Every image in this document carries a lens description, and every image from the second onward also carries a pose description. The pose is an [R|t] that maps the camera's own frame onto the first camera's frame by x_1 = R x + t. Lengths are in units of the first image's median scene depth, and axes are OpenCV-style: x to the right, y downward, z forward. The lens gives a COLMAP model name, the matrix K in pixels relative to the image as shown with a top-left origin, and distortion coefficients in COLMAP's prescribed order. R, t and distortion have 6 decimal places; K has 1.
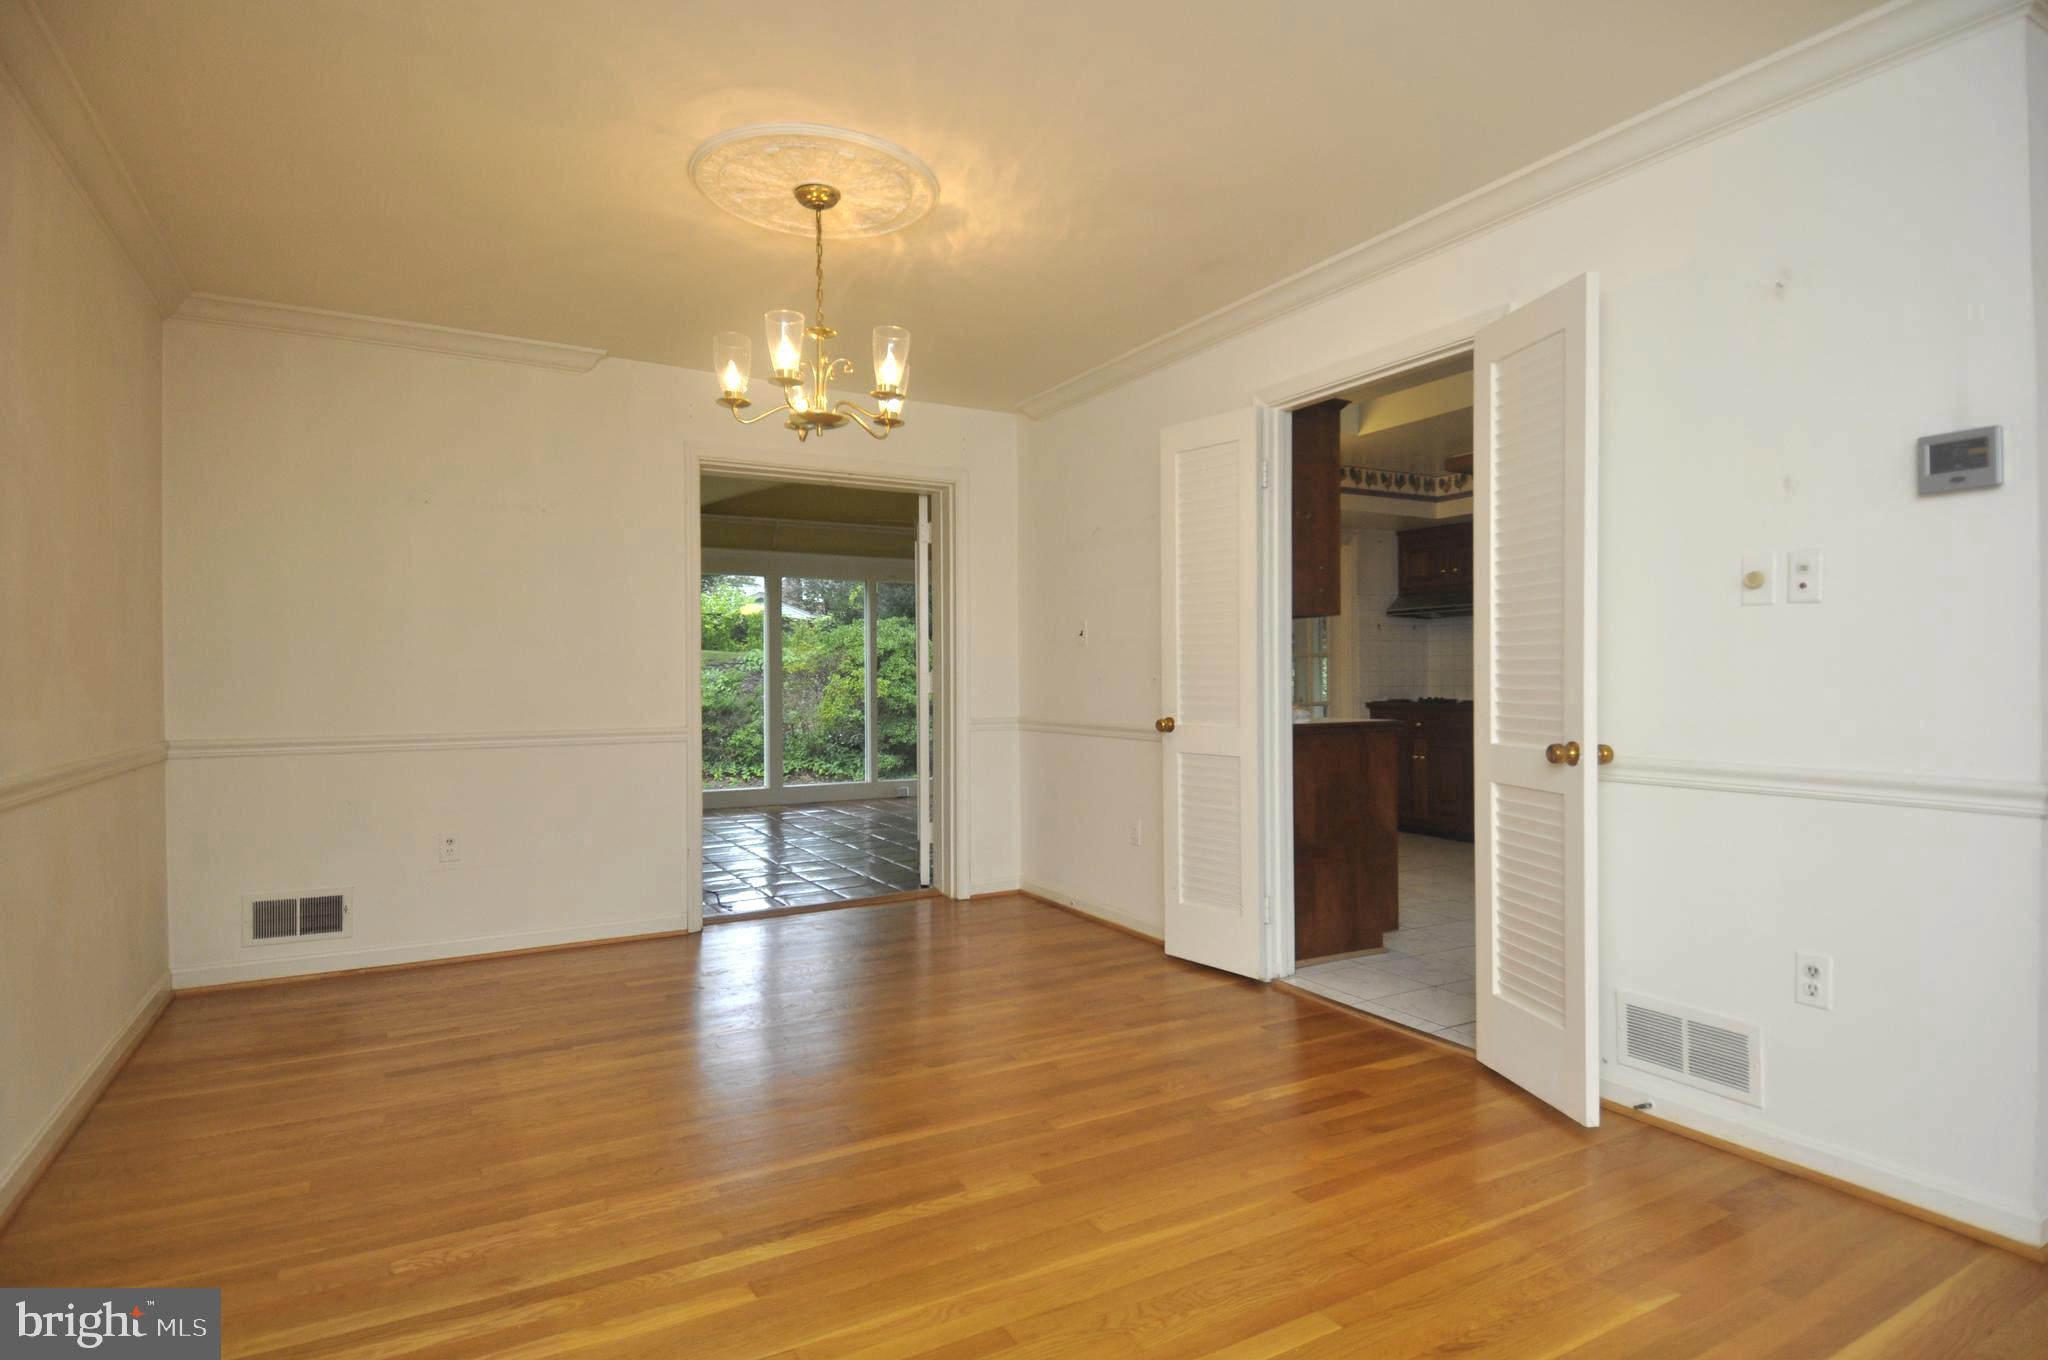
lens RADIAL K [[1085.8, 0, 1028.9], [0, 1085.8, 671.8], [0, 0, 1]] dist [0.023776, -0.004492]
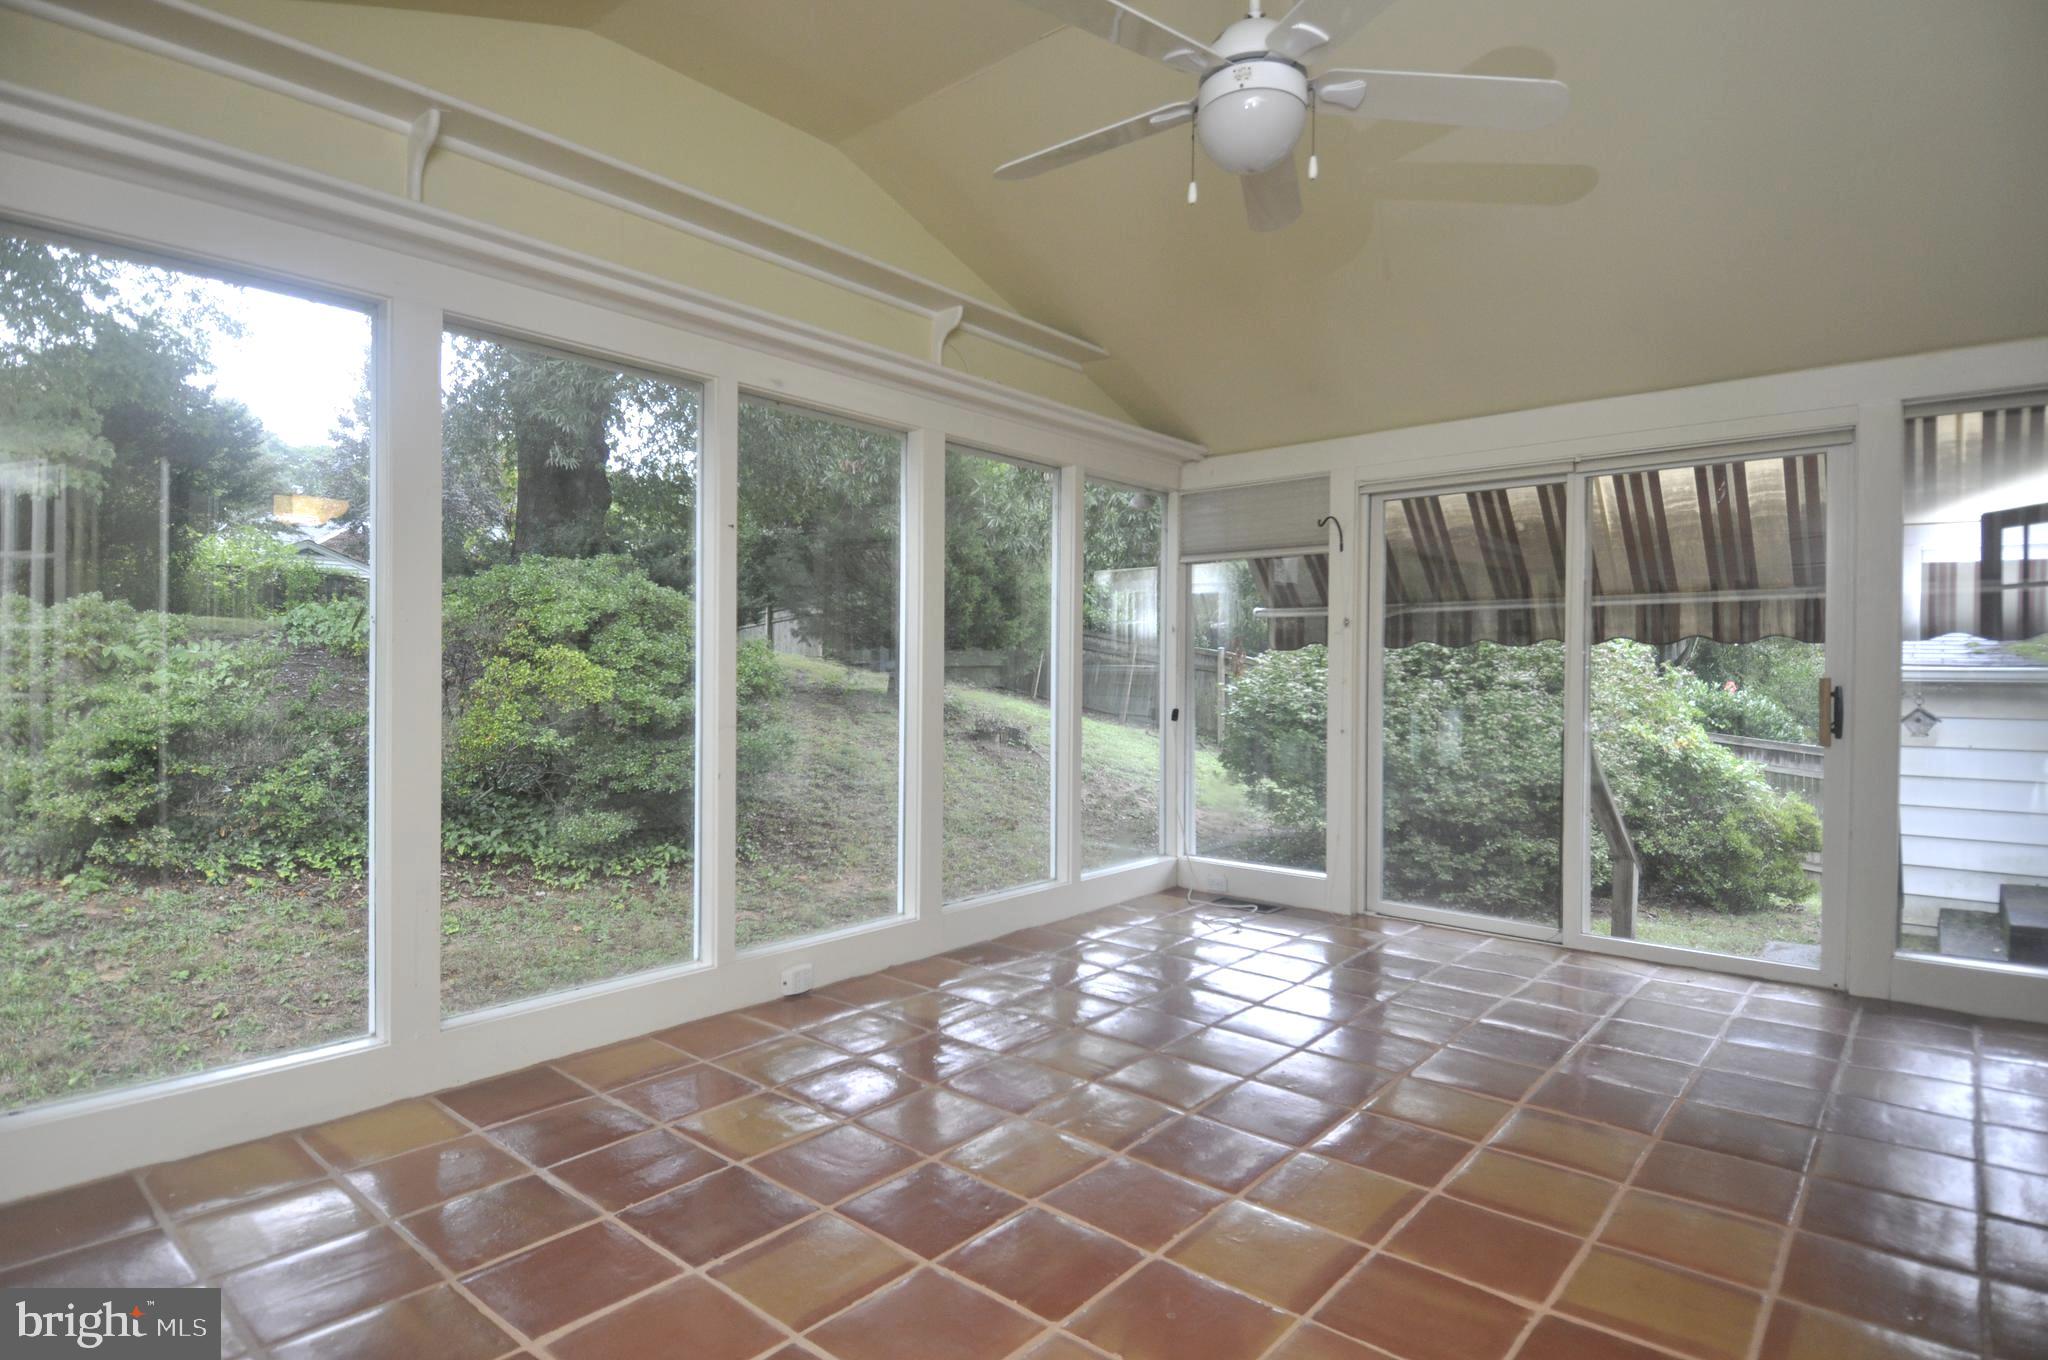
lens RADIAL K [[1085.8, 0, 1020.4], [0, 1085.8, 684.7], [0, 0, 1]] dist [0.023776, -0.004492]
pose [[0.943430, 0.003956, 0.331549, -0.399492], [-0.011973, 0.999683, 0.022142, 0.003913], [-0.331356, -0.024859, 0.943178, 1.517918]]
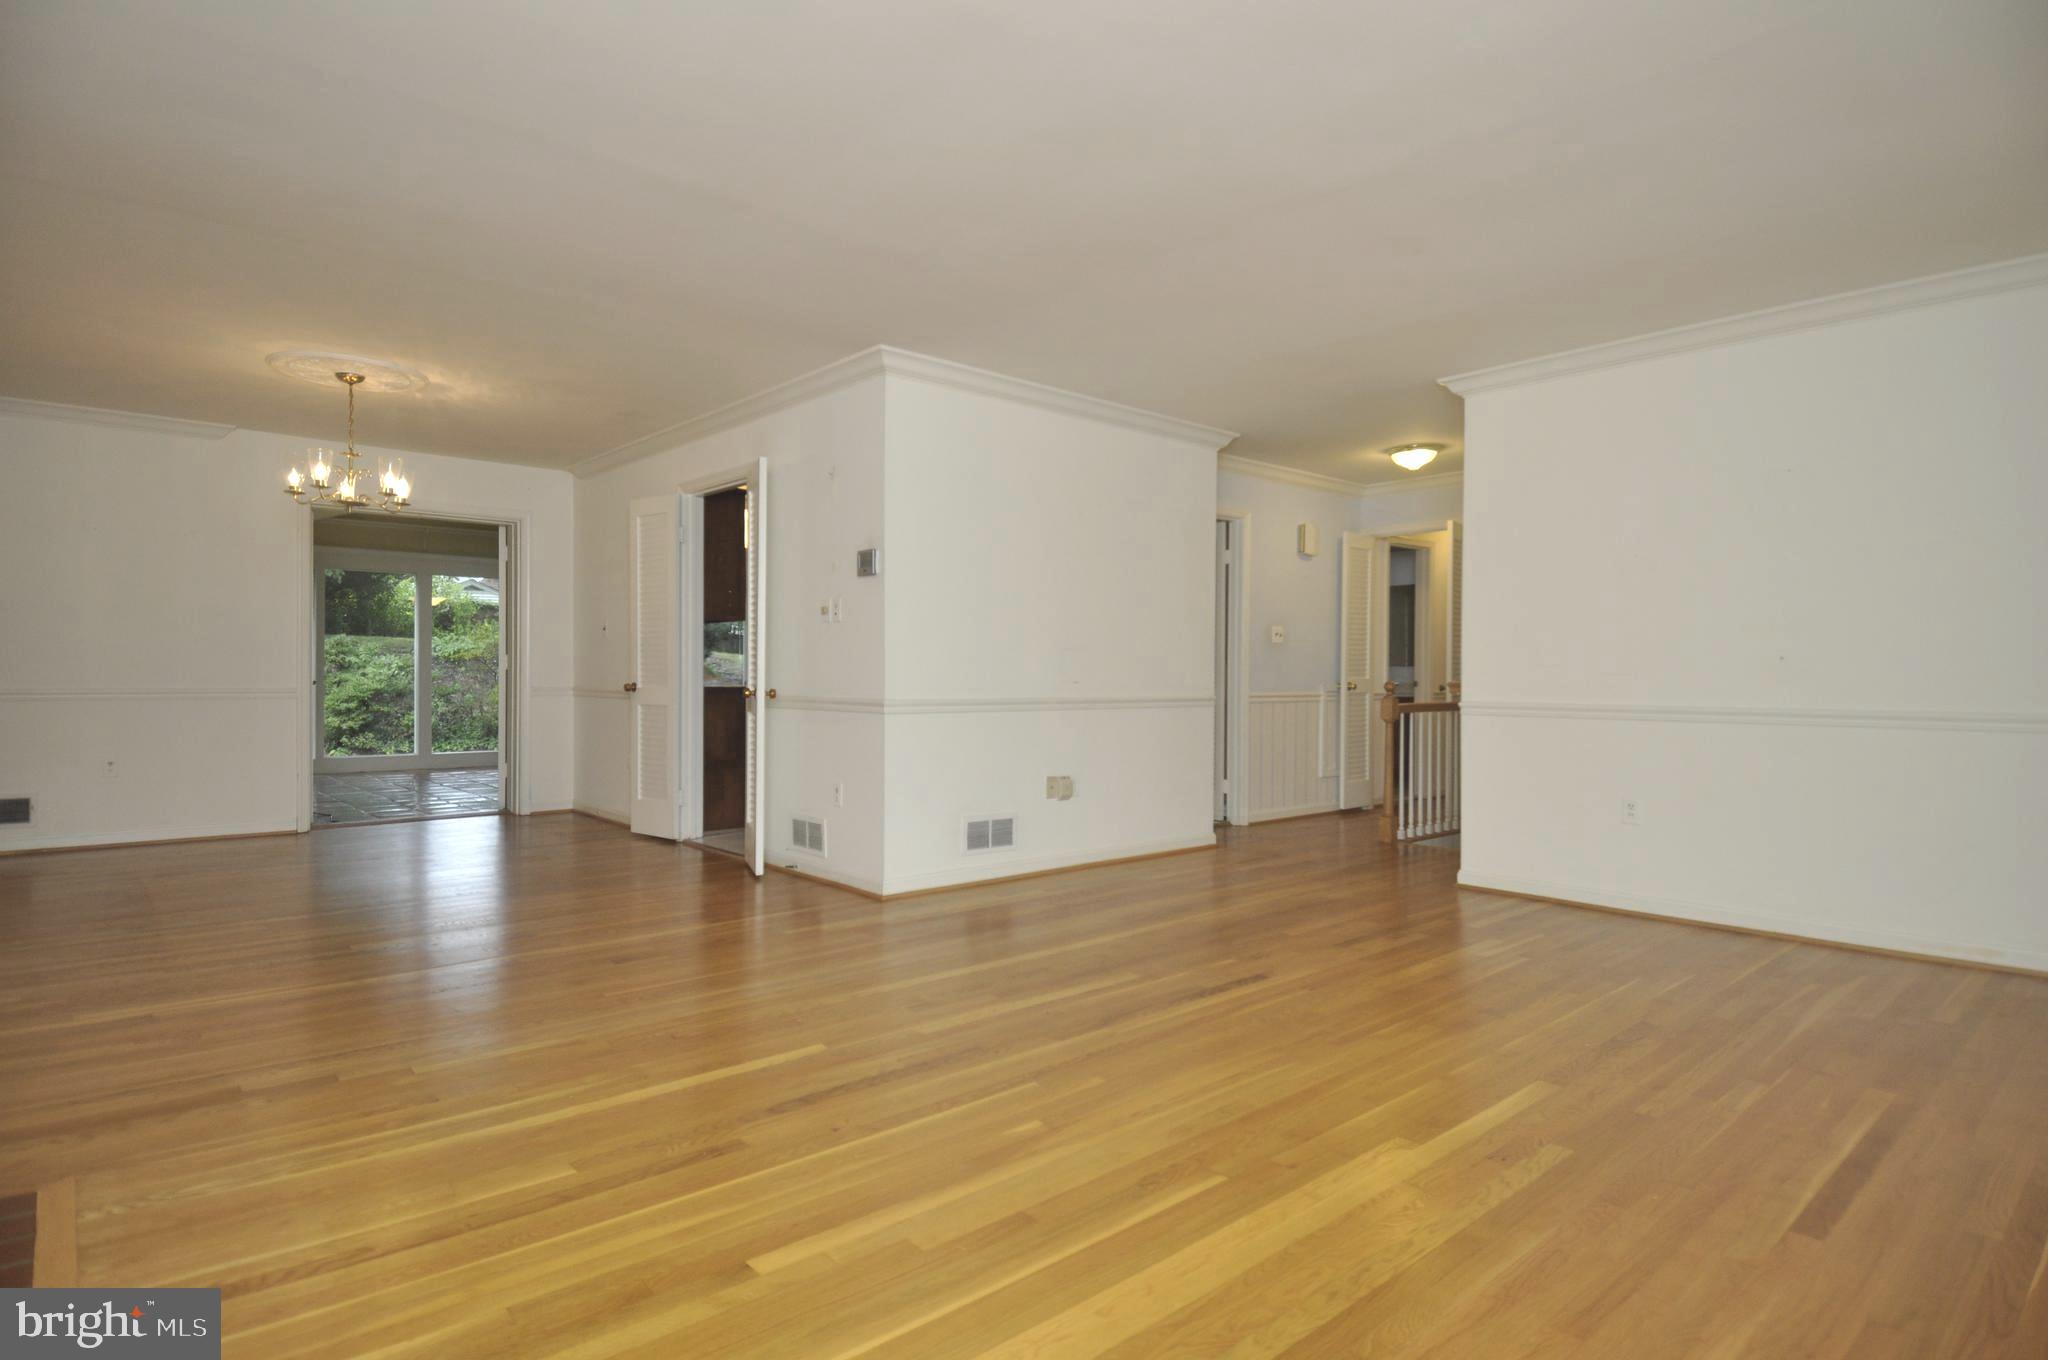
lens RADIAL K [[1085.8, 0, 1028.7], [0, 1085.8, 678.7], [0, 0, 1]] dist [0.023776, -0.004492]
pose [[0.976964, 0.012012, 0.213064, 0.348176], [-0.013869, 0.999878, 0.007224, 0.016454], [-0.212952, -0.010012, 0.977011, -0.667994]]
